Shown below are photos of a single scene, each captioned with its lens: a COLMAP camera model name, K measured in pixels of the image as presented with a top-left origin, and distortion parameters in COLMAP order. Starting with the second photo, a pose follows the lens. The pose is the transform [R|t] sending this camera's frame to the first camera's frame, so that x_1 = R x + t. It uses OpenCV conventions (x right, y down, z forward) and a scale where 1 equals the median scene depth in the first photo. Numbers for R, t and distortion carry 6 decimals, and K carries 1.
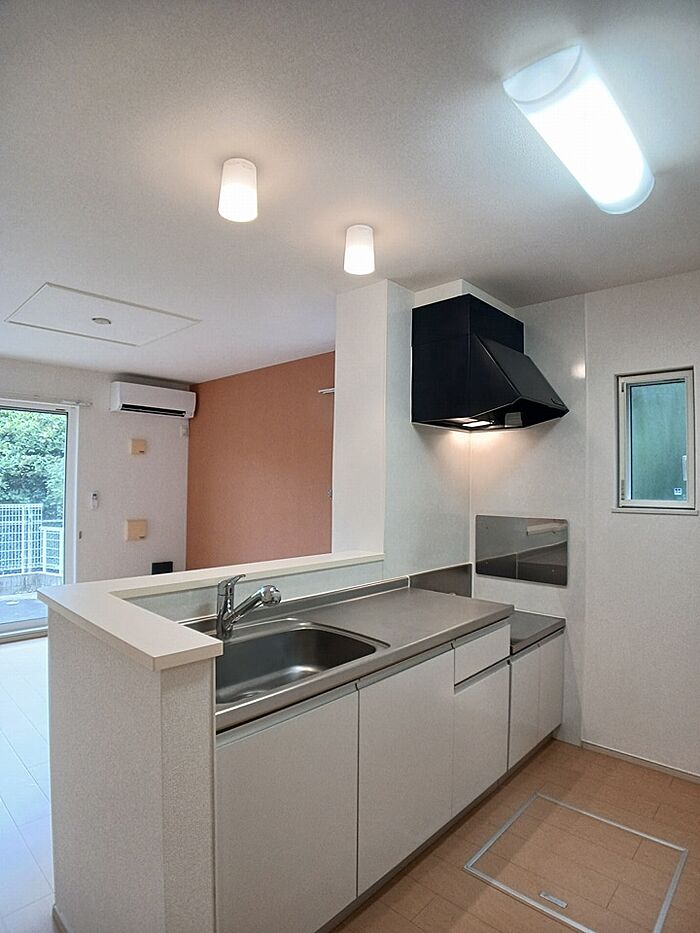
lens RADIAL K [[509.7, 0, 350.0], [0, 509.7, 466.5], [0, 0, 1]] dist [-0.043138, -0.059134]
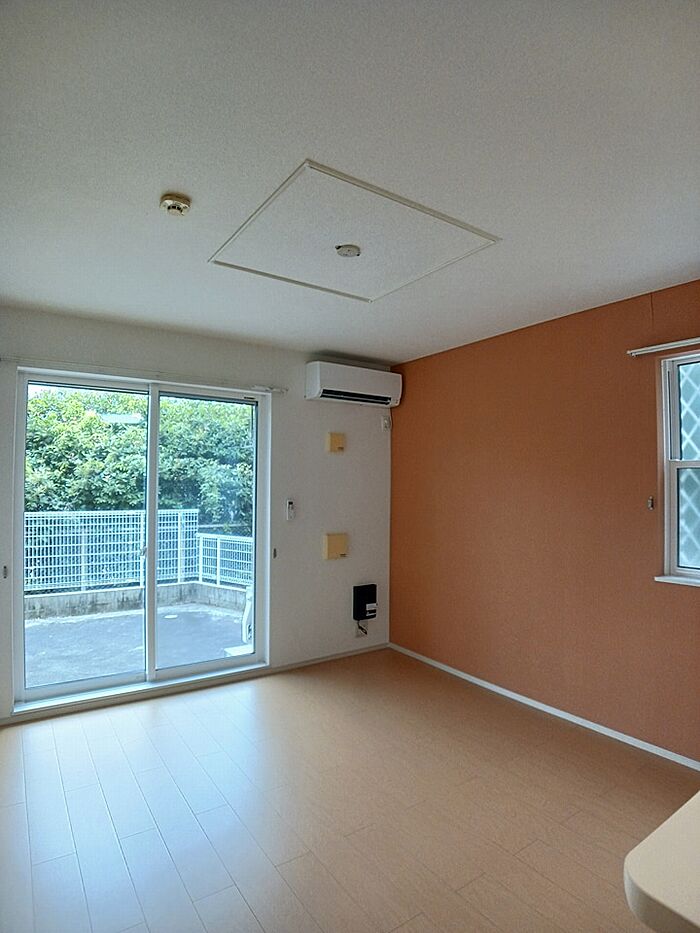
lens RADIAL K [[509.7, 0, 350.0], [0, 509.7, 466.5], [0, 0, 1]] dist [-0.043138, -0.059134]
pose [[0.976296, -0.014795, -0.215935, -0.131422], [0.014361, 0.999890, -0.003577, 0.001237], [0.215964, 0.000391, 0.976401, 0.122516]]
